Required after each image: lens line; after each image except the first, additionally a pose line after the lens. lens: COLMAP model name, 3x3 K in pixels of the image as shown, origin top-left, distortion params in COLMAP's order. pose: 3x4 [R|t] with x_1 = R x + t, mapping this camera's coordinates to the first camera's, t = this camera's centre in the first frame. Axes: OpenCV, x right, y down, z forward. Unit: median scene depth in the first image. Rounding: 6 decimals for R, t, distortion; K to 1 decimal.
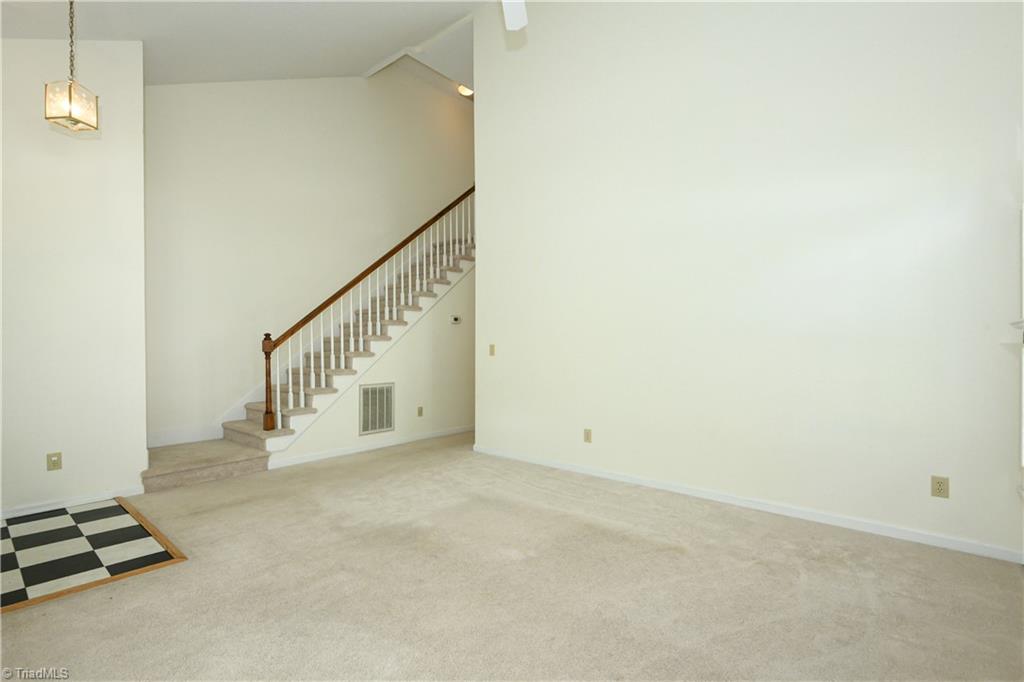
lens RADIAL K [[480.9, 0, 512.9], [0, 480.9, 345.0], [0, 0, 1]] dist [0.008092, -0.005566]
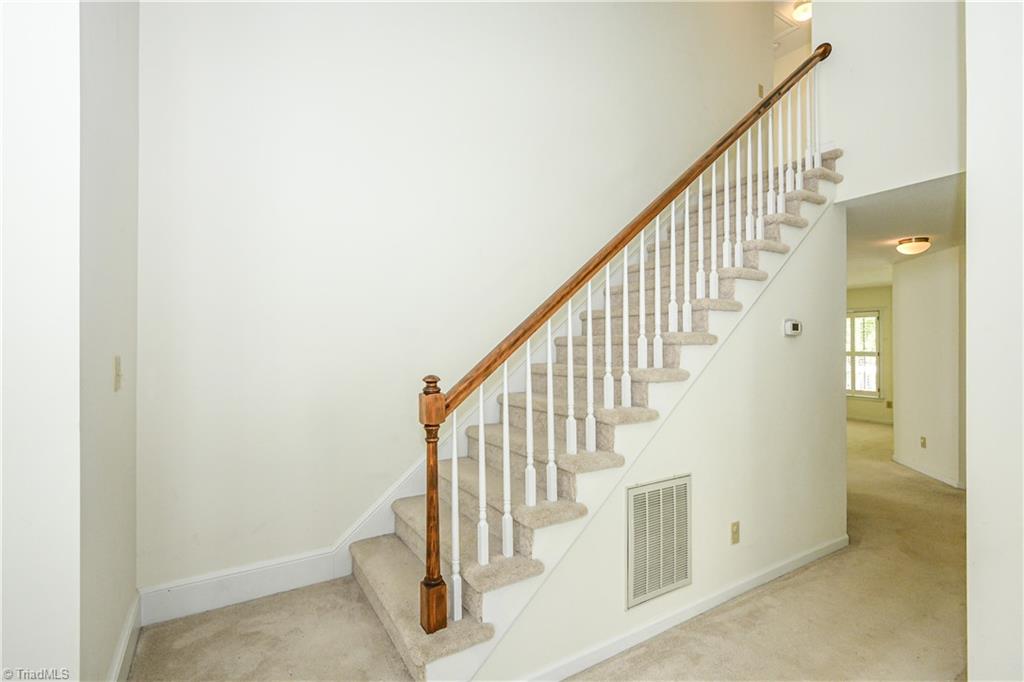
lens RADIAL K [[472.4, 0, 511.3], [0, 472.4, 339.7], [0, 0, 1]] dist [0.014415, -0.005805]
pose [[0.950777, 0.000954, -0.309874, -0.292187], [-0.003671, 0.999960, -0.008183, -0.044460], [0.309854, 0.008918, 0.950742, 0.581802]]
